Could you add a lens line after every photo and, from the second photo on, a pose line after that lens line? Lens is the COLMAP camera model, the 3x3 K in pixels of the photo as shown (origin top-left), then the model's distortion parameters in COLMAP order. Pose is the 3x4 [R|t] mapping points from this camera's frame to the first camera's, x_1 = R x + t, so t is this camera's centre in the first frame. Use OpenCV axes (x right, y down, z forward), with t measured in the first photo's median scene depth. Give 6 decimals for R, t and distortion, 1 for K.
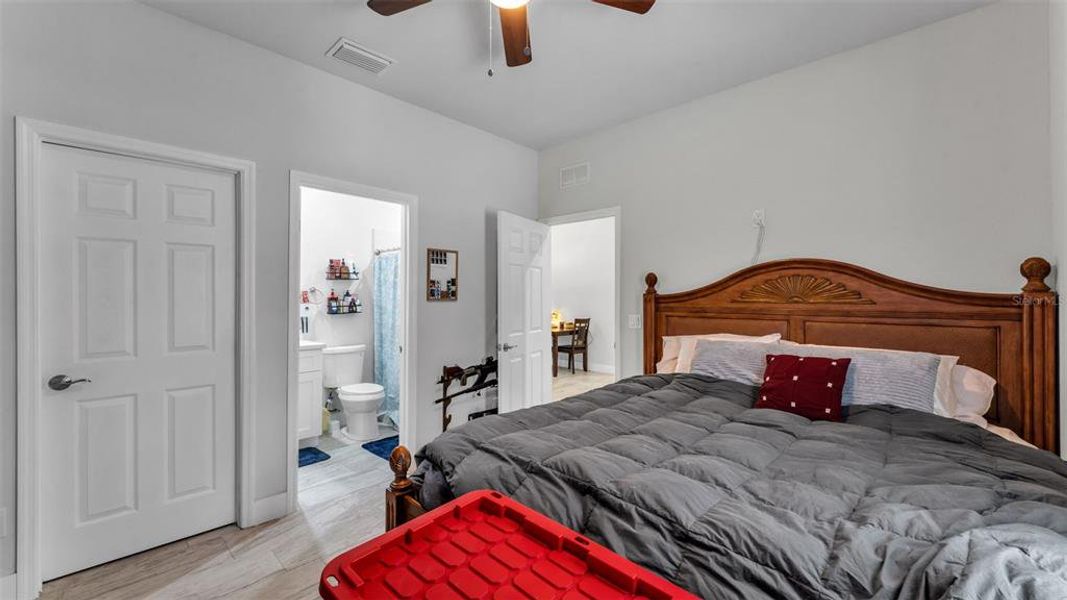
lens RADIAL K [[428.3, 0, 533.5], [0, 428.3, 300.0], [0, 0, 1]] dist [0.000971, -0.000066]
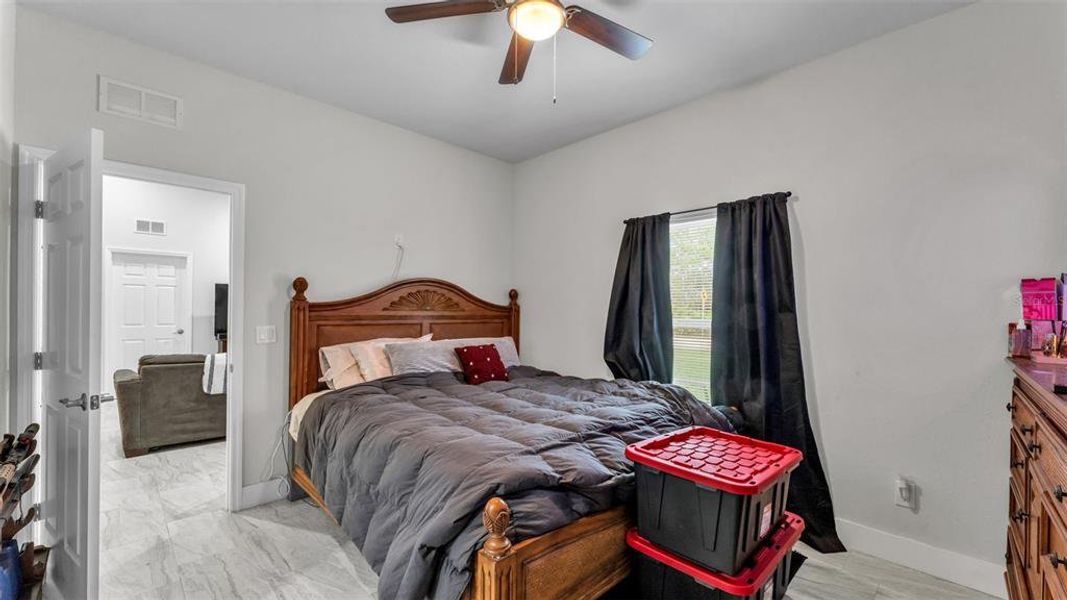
lens RADIAL K [[424.0, 0, 532.0], [0, 424.0, 310.4], [0, 0, 1]] dist [-0.001008, -0.000229]
pose [[0.024316, -0.007560, 0.999676, -0.766557], [-0.005770, 0.999954, 0.007702, -0.006536], [-0.999688, -0.005955, 0.024271, 0.661947]]
